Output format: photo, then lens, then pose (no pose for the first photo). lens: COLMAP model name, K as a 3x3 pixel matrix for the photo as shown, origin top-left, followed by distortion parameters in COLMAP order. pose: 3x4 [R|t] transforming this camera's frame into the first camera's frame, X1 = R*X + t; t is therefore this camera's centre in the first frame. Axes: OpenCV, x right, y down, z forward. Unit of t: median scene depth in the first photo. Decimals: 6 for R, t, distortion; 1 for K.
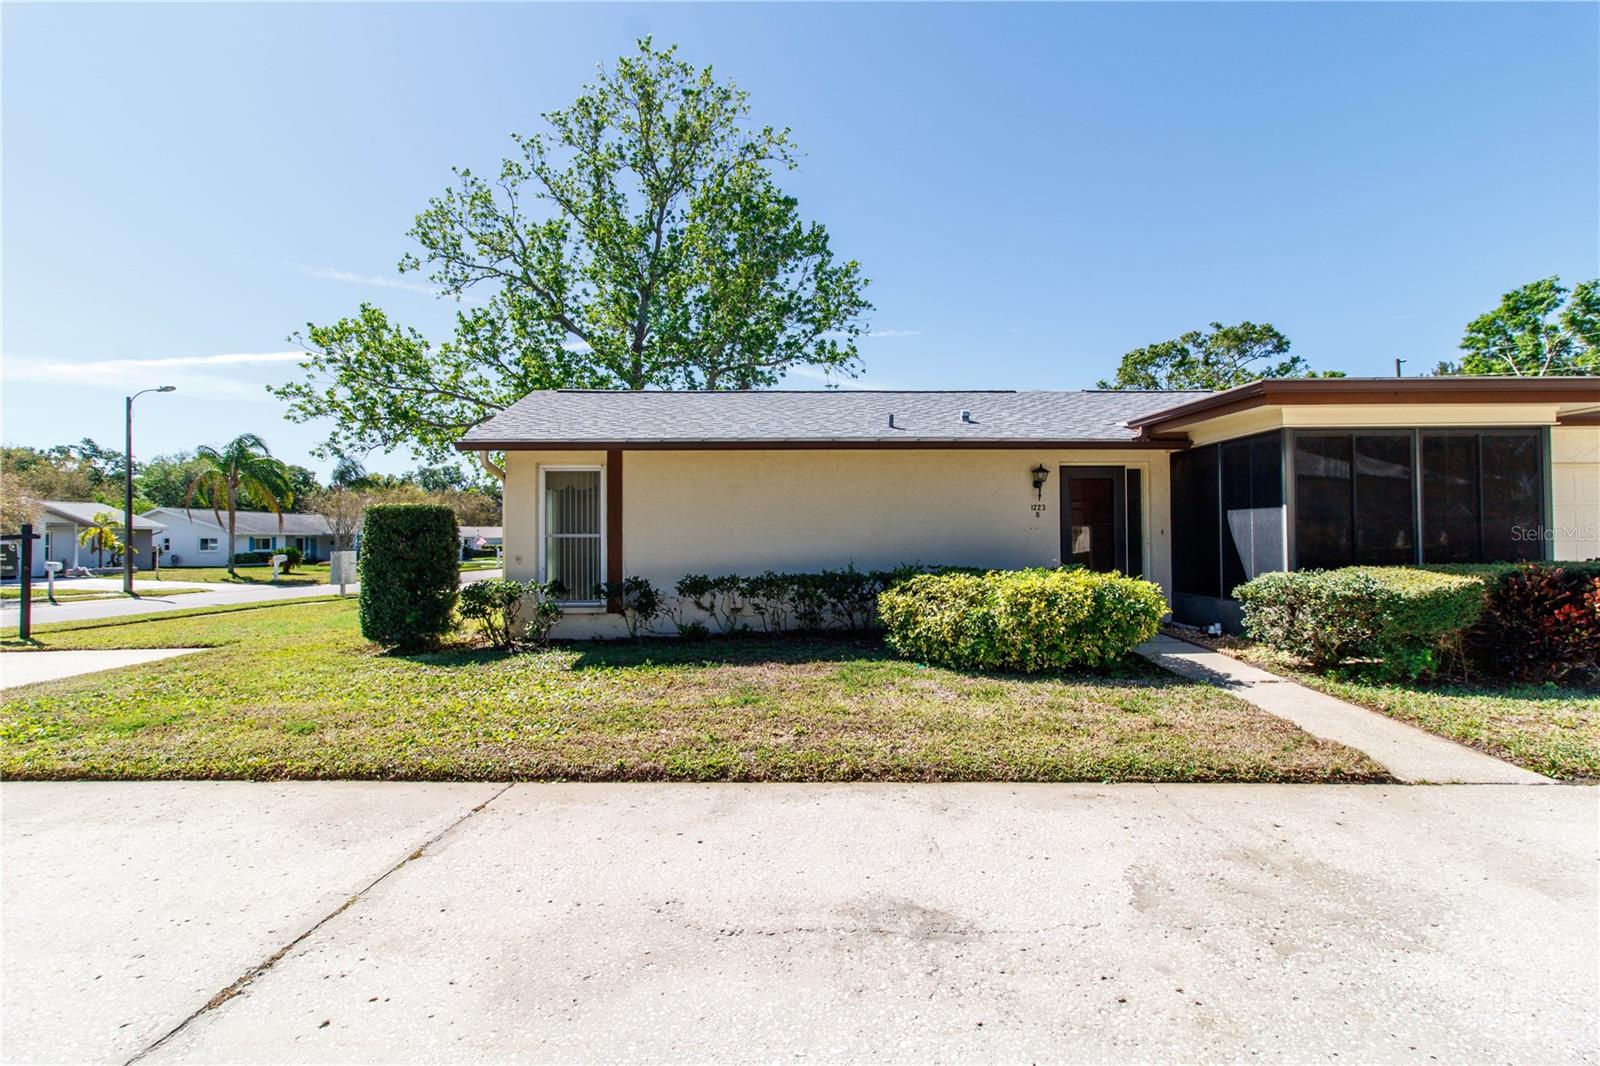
lens RADIAL K [[738.5, 0, 800.0], [0, 738.5, 533.0], [0, 0, 1]] dist [0.001311, -0.000978]
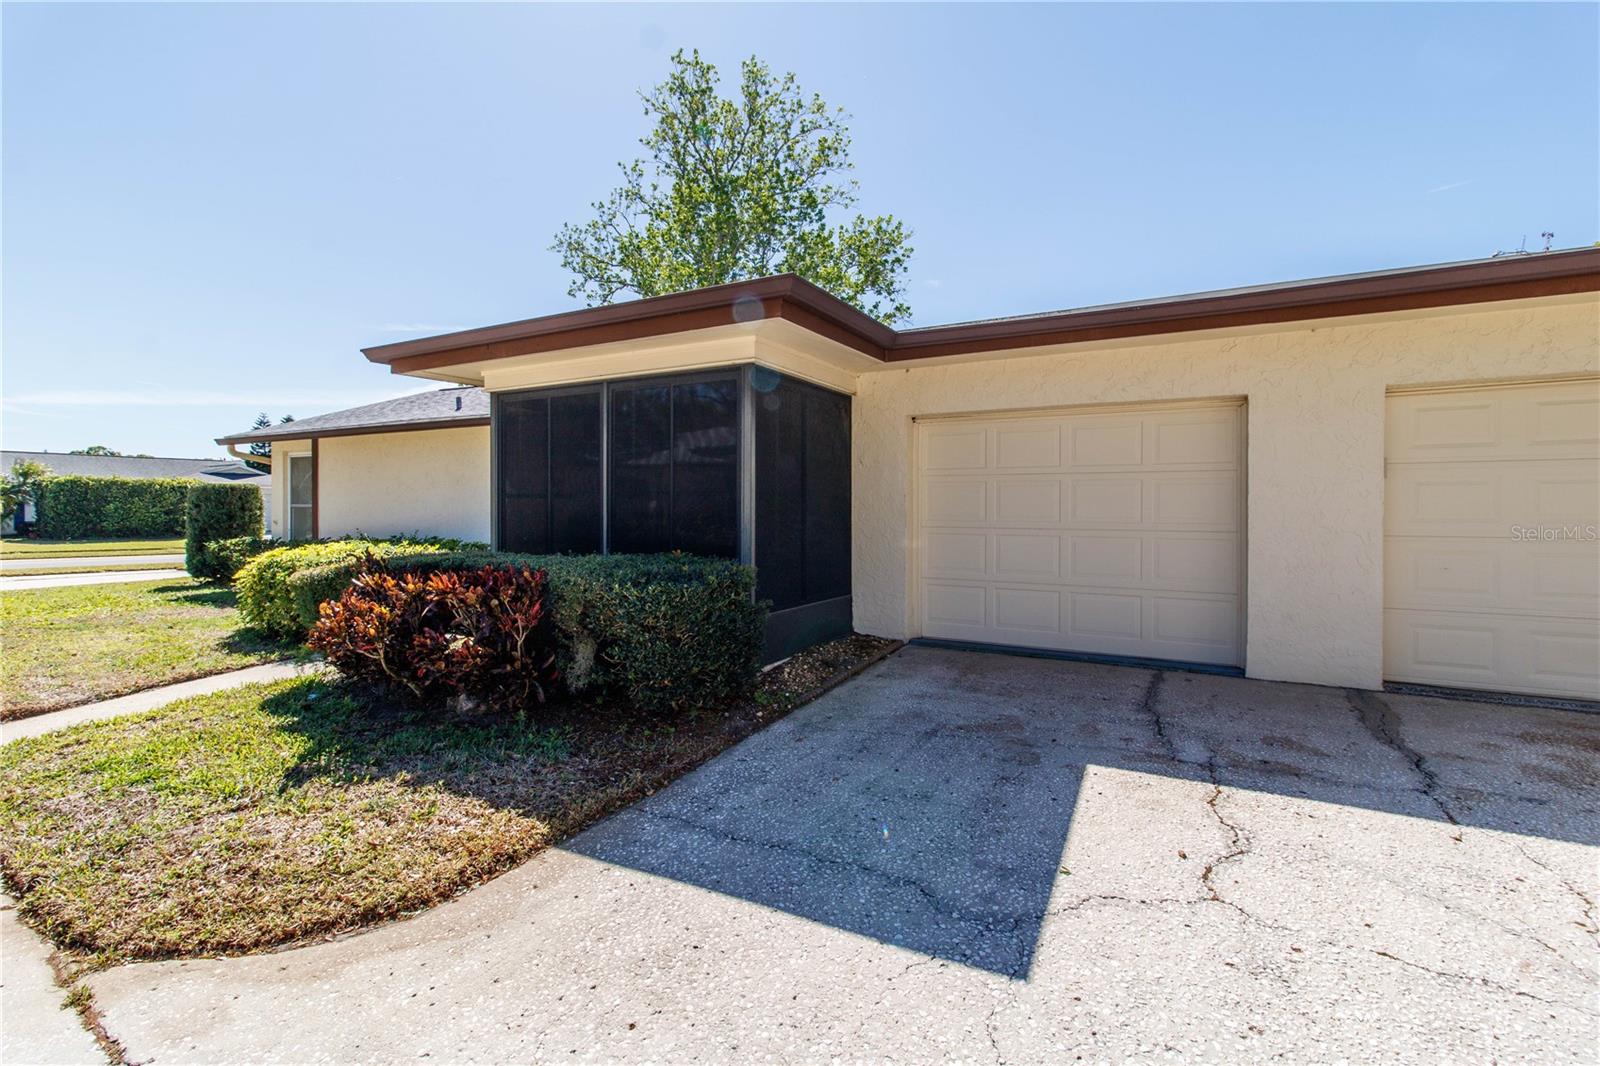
lens RADIAL K [[717.6, 0, 797.7], [0, 717.6, 523.2], [0, 0, 1]] dist [0.002529, -0.000279]
pose [[0.855889, 0.019281, -0.516800, 1.130399], [-0.002285, 0.999436, 0.033503, -0.010685], [0.517155, -0.027494, 0.855450, 0.351431]]
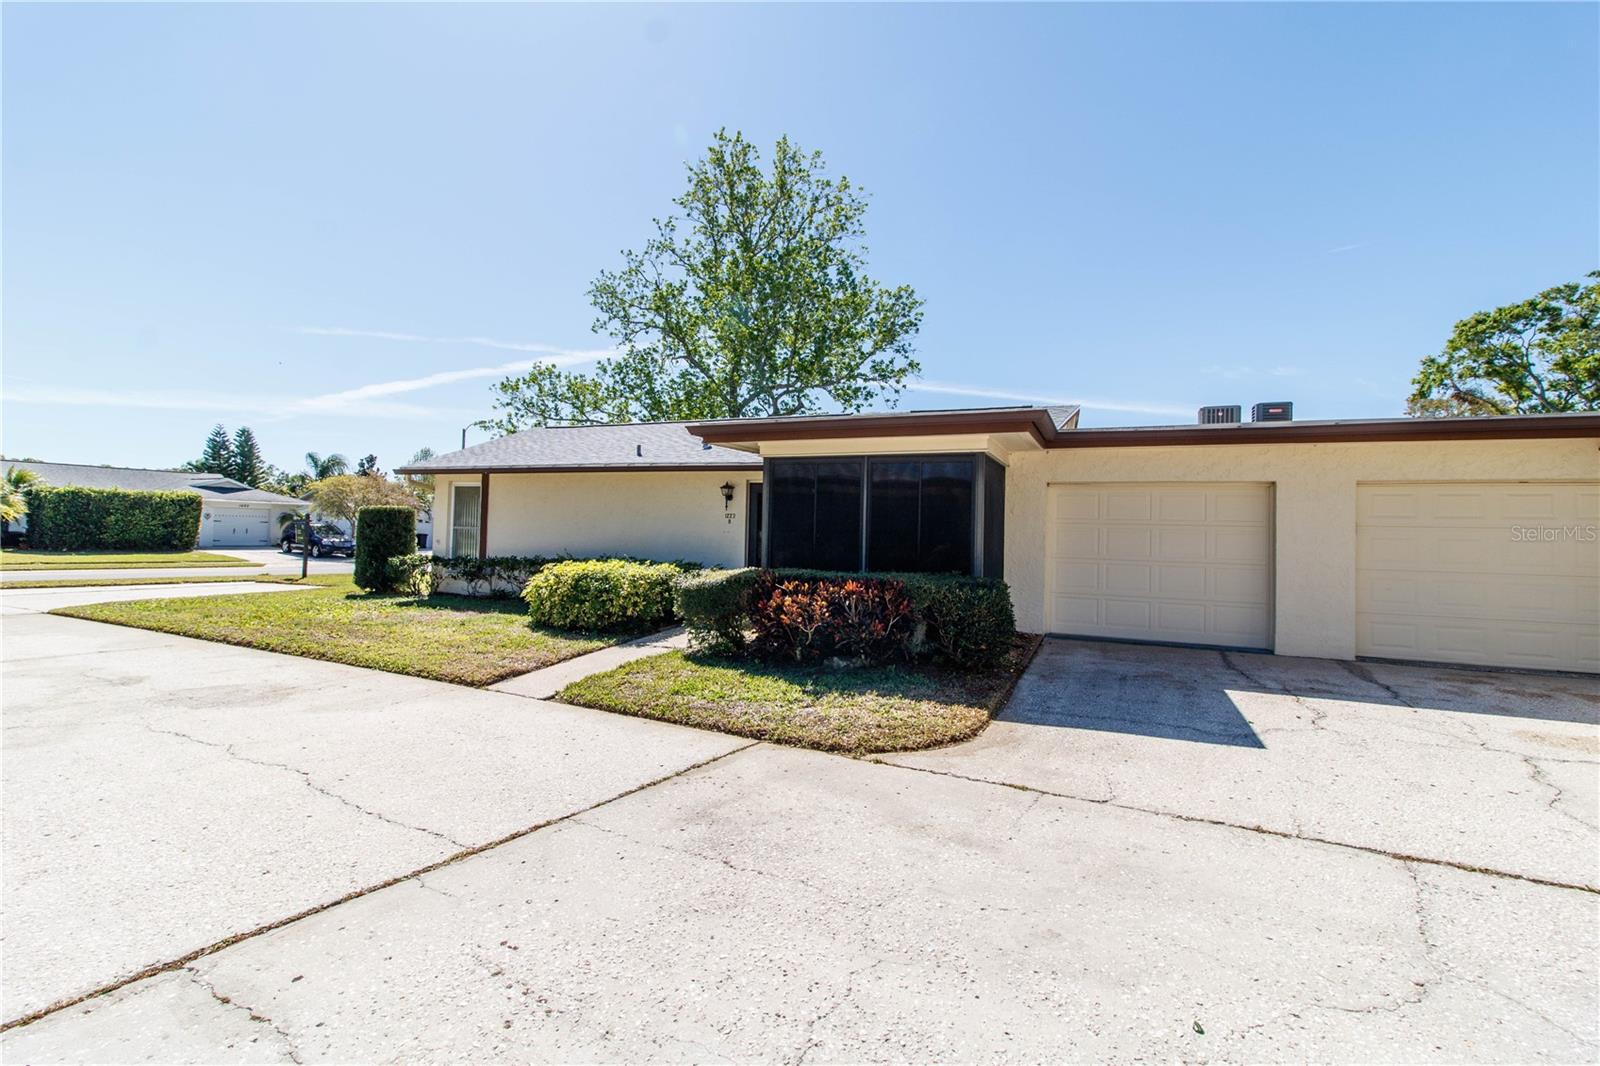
lens RADIAL K [[720.3, 0, 801.8], [0, 720.3, 525.8], [0, 0, 1]] dist [0.000561, -0.000009]
pose [[0.902623, 0.023873, -0.429770, 0.990858], [-0.025812, 0.999666, 0.001318, -0.021723], [0.429658, 0.009904, 0.902937, -0.073031]]
